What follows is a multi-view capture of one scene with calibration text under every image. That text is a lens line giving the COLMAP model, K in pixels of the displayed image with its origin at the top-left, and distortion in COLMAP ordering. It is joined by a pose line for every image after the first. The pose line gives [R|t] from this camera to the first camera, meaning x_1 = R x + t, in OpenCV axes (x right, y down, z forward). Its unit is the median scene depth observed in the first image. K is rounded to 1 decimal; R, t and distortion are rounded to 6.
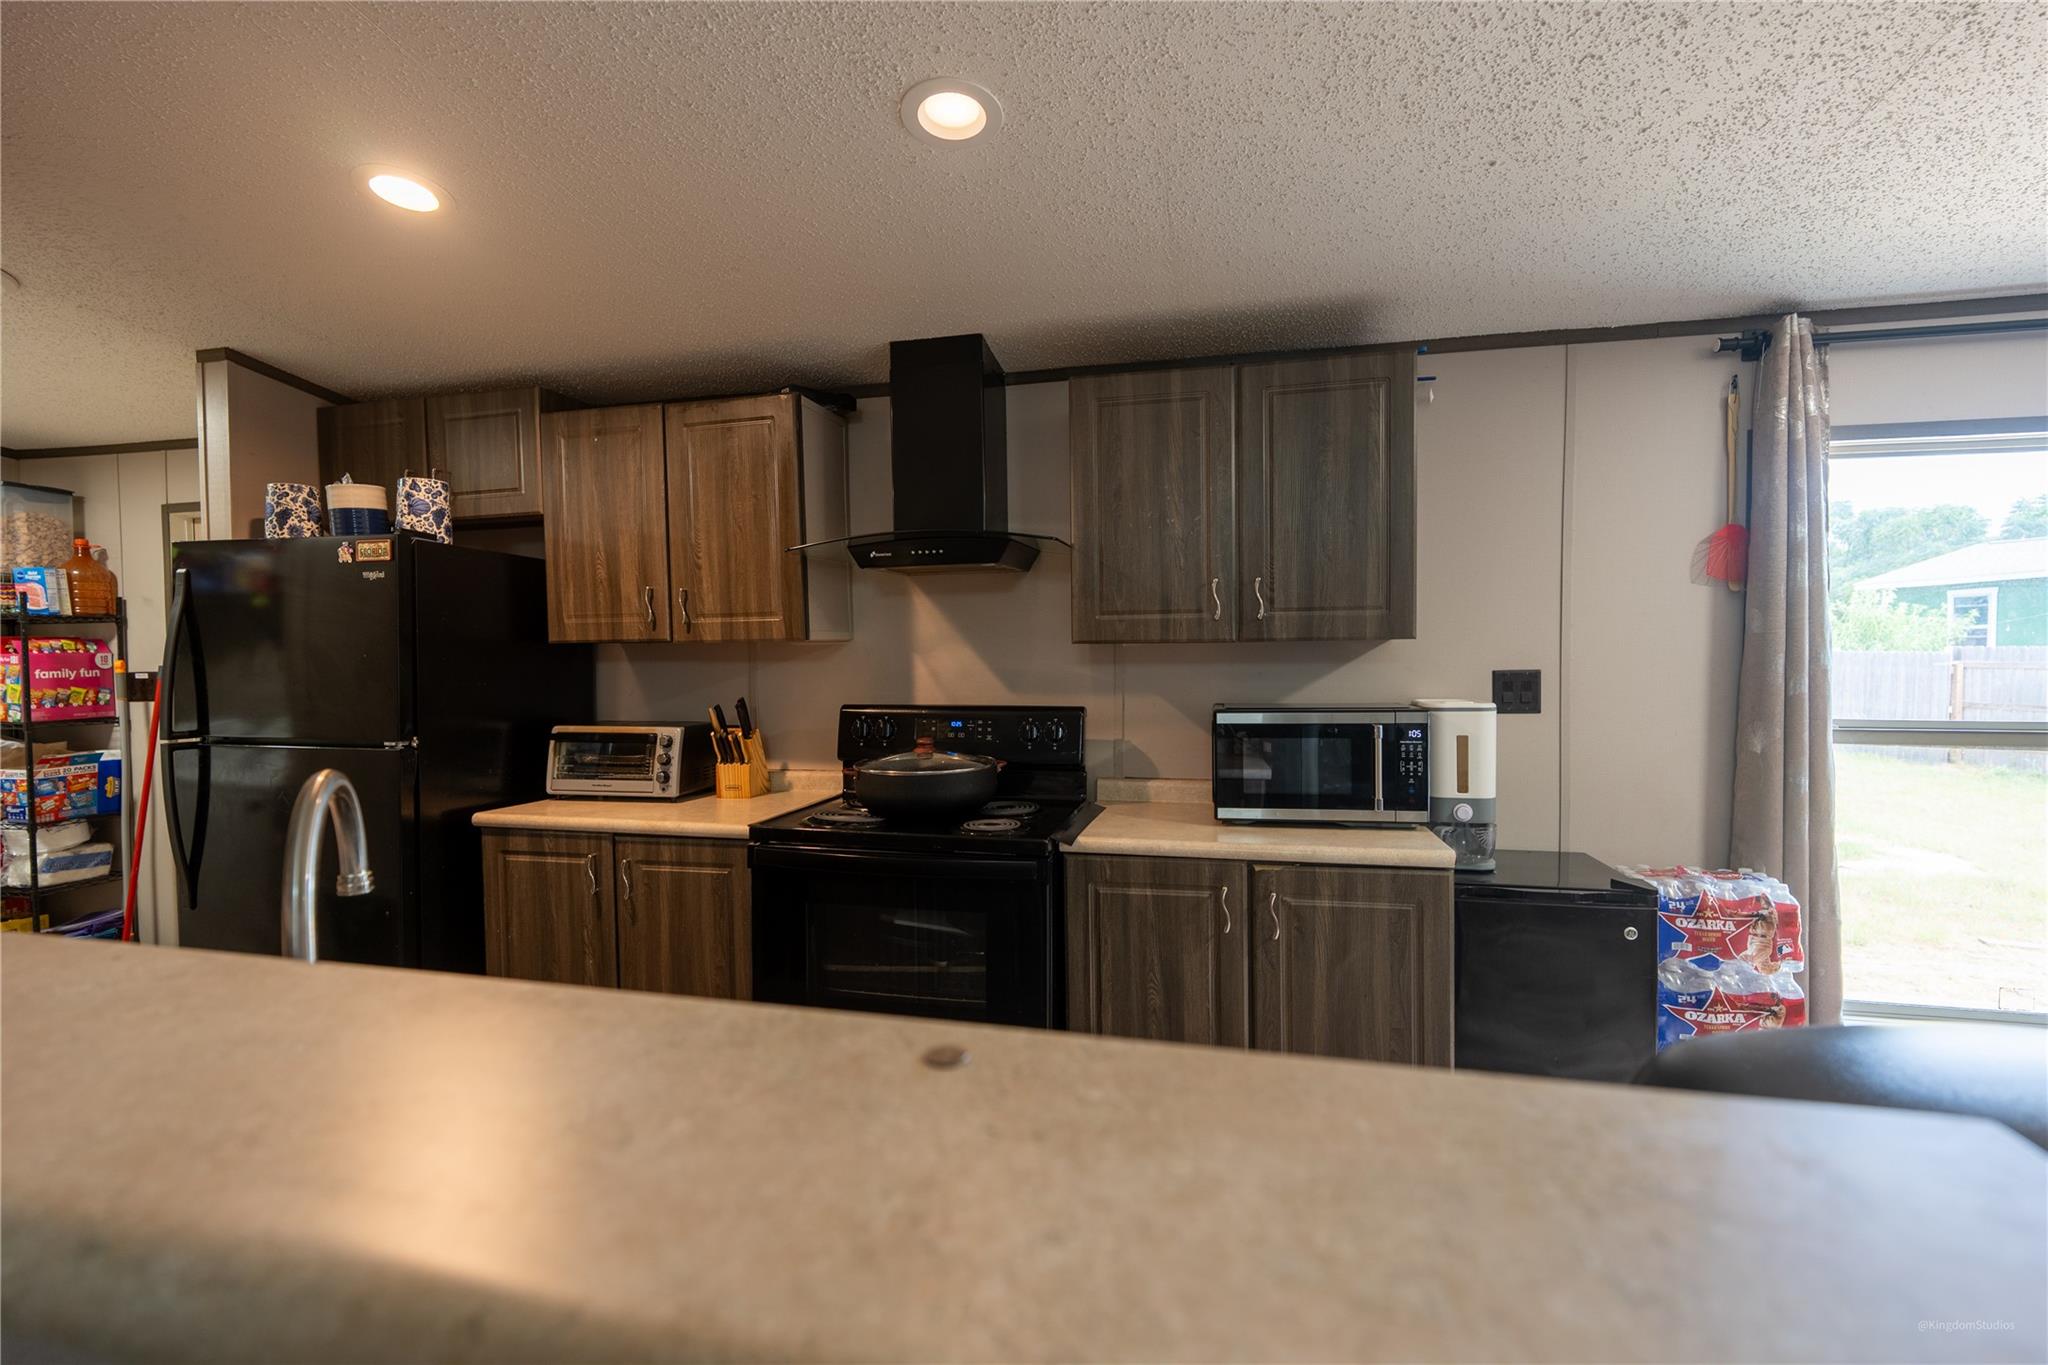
lens RADIAL K [[904.7, 0, 1026.8], [0, 904.7, 681.4], [0, 0, 1]] dist [-0.013743, 0.002131]
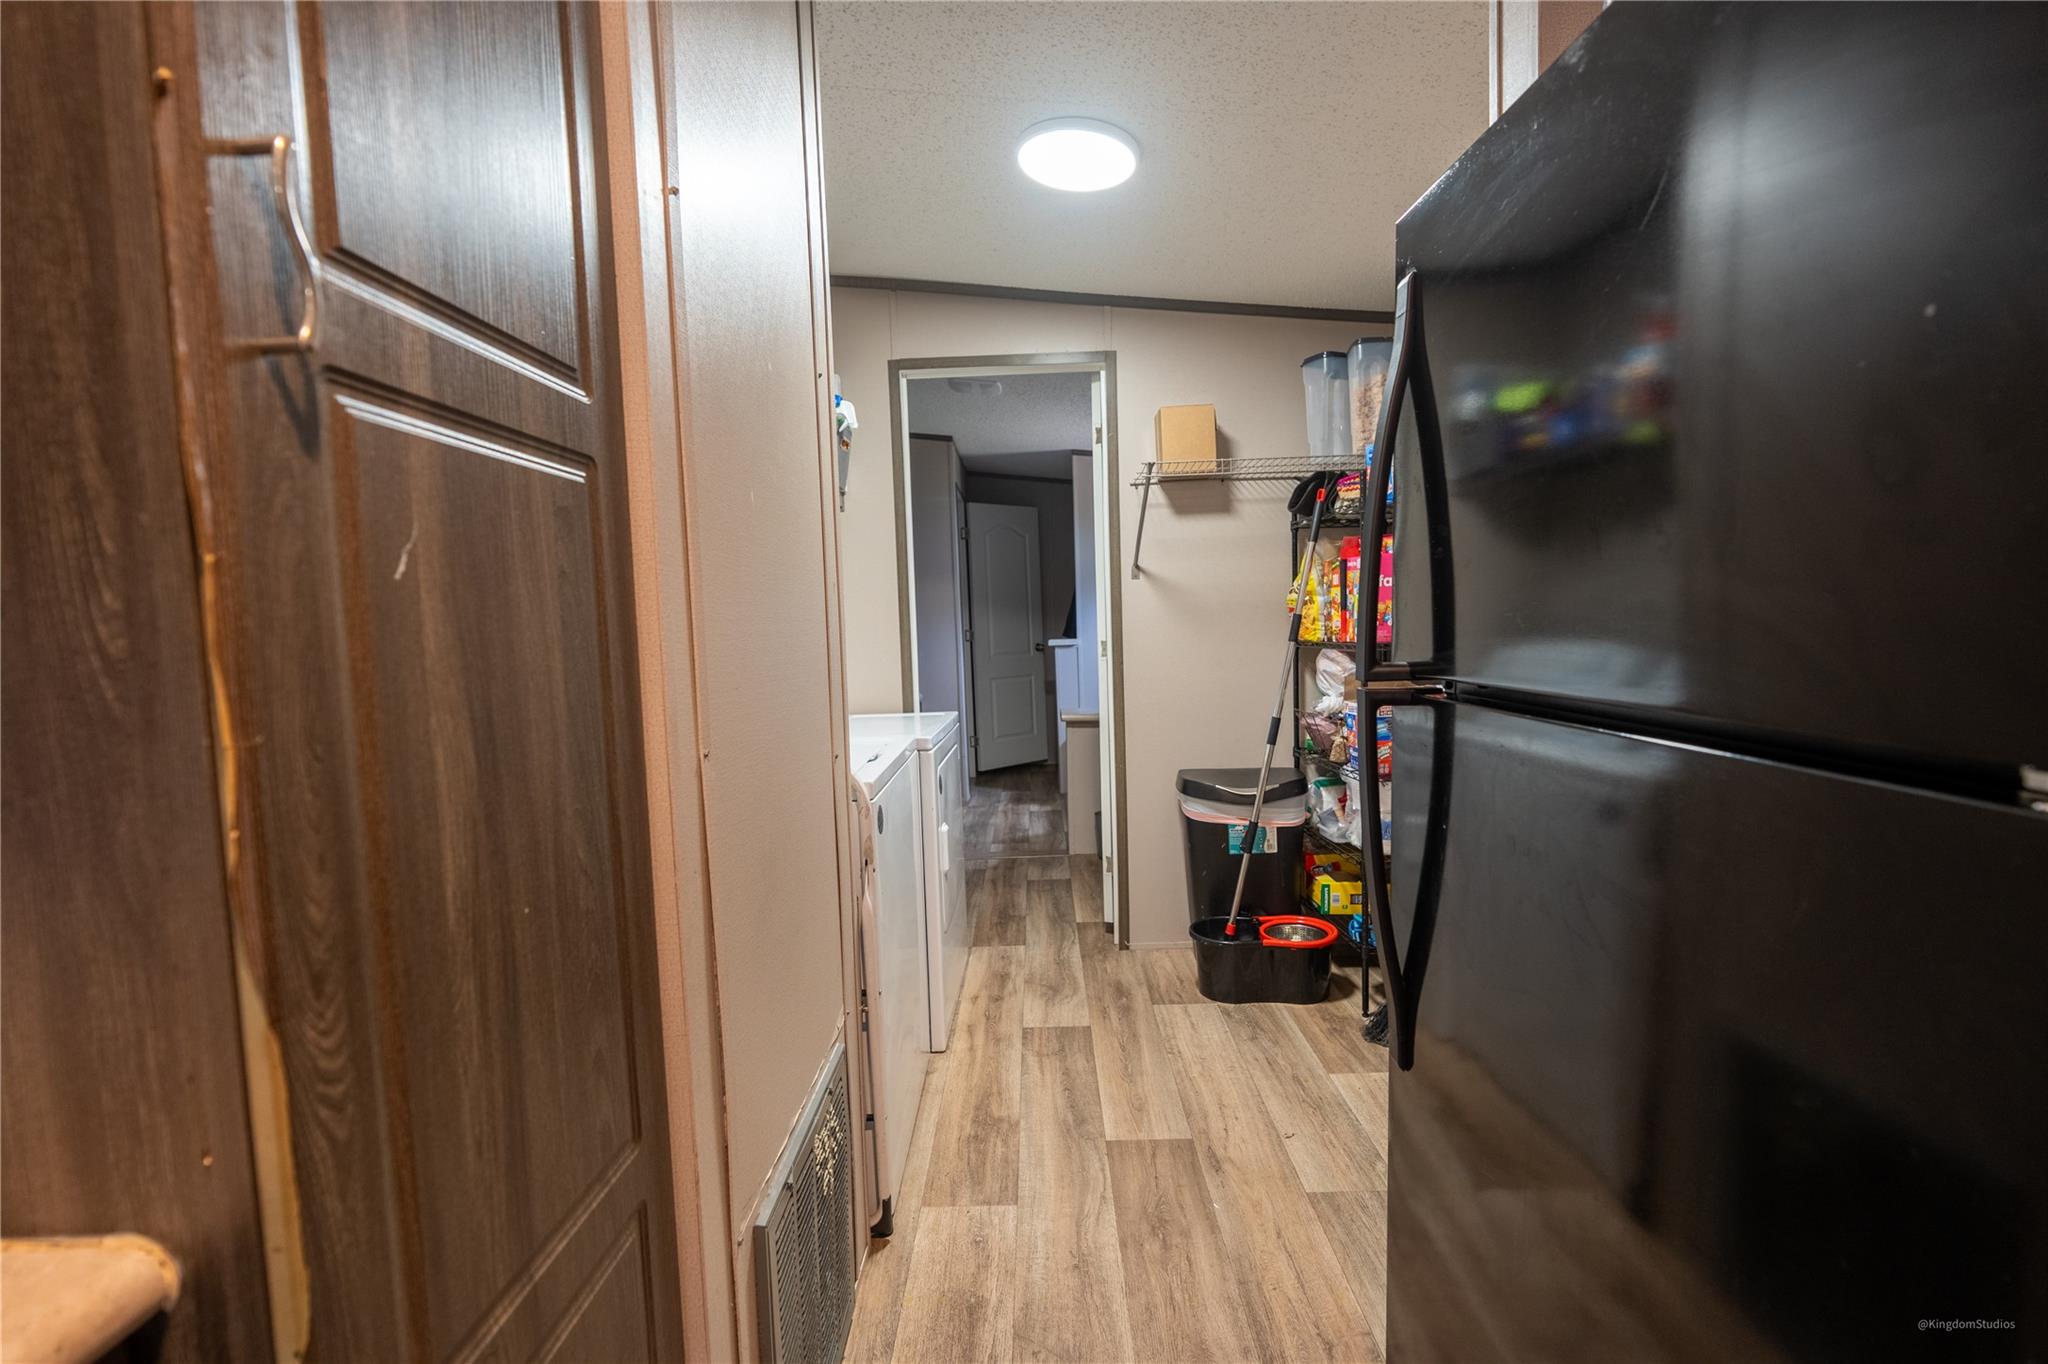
lens RADIAL K [[904.7, 0, 1011.5], [0, 904.7, 679.6], [0, 0, 1]] dist [-0.013743, 0.002131]
pose [[0.194513, 0.062275, -0.978921, -0.535677], [0.002256, 0.997952, 0.063934, 0.034025], [0.980897, -0.014644, 0.193975, 0.711541]]
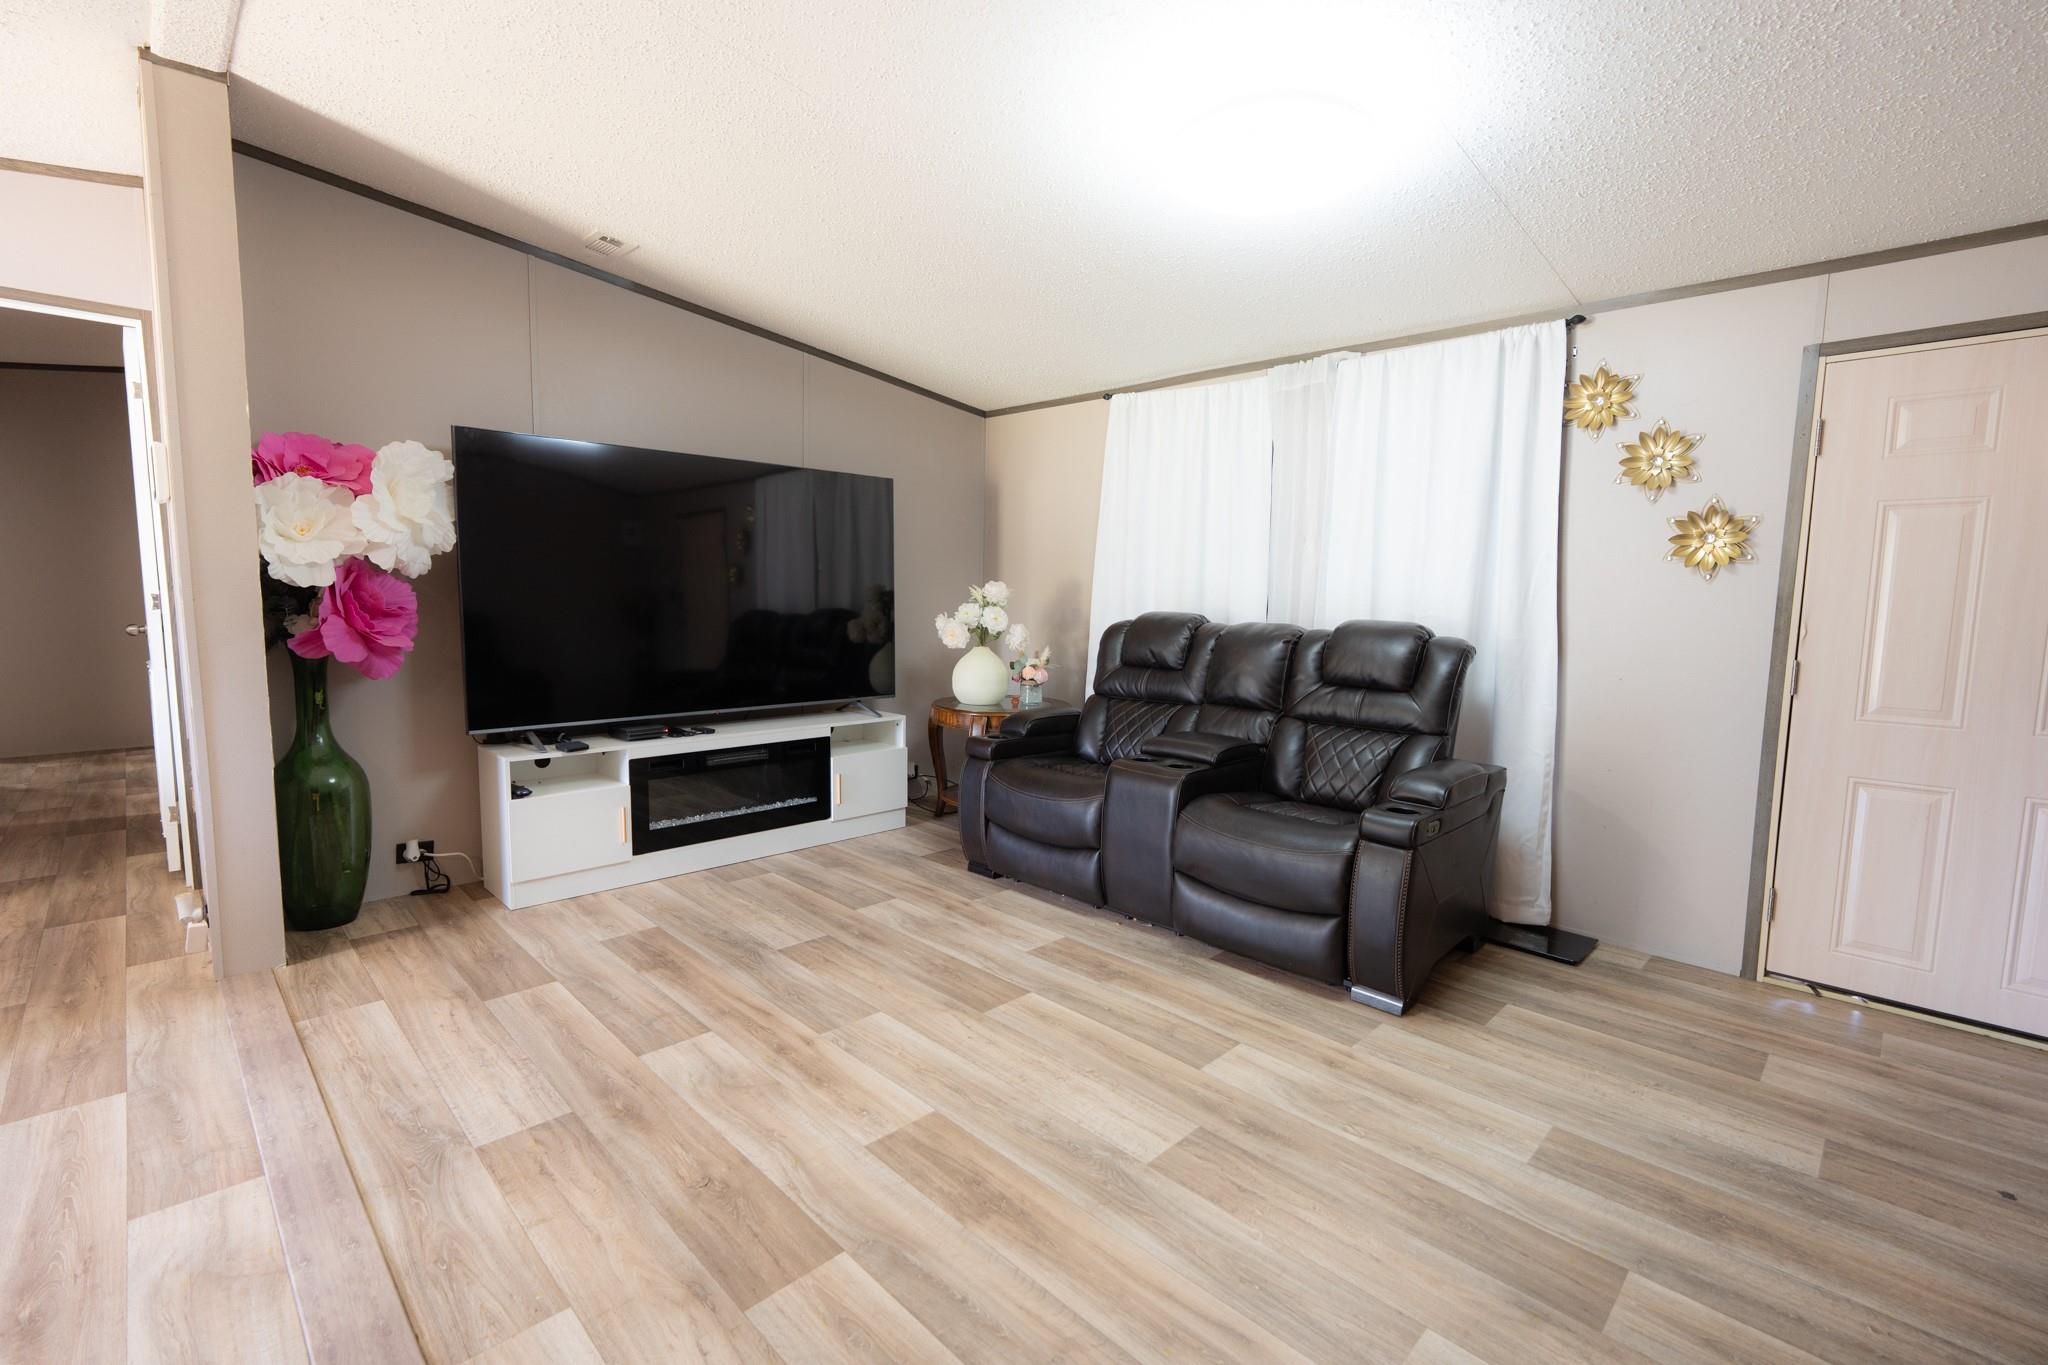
lens RADIAL K [[904.7, 0, 1015.5], [0, 904.7, 686.5], [0, 0, 1]] dist [-0.013743, 0.002131]
pose [[-0.840844, -0.076409, 0.535857, -1.691387], [0.000916, 0.989784, 0.142572, 0.018918], [-0.541276, 0.120372, -0.832184, 1.355713]]
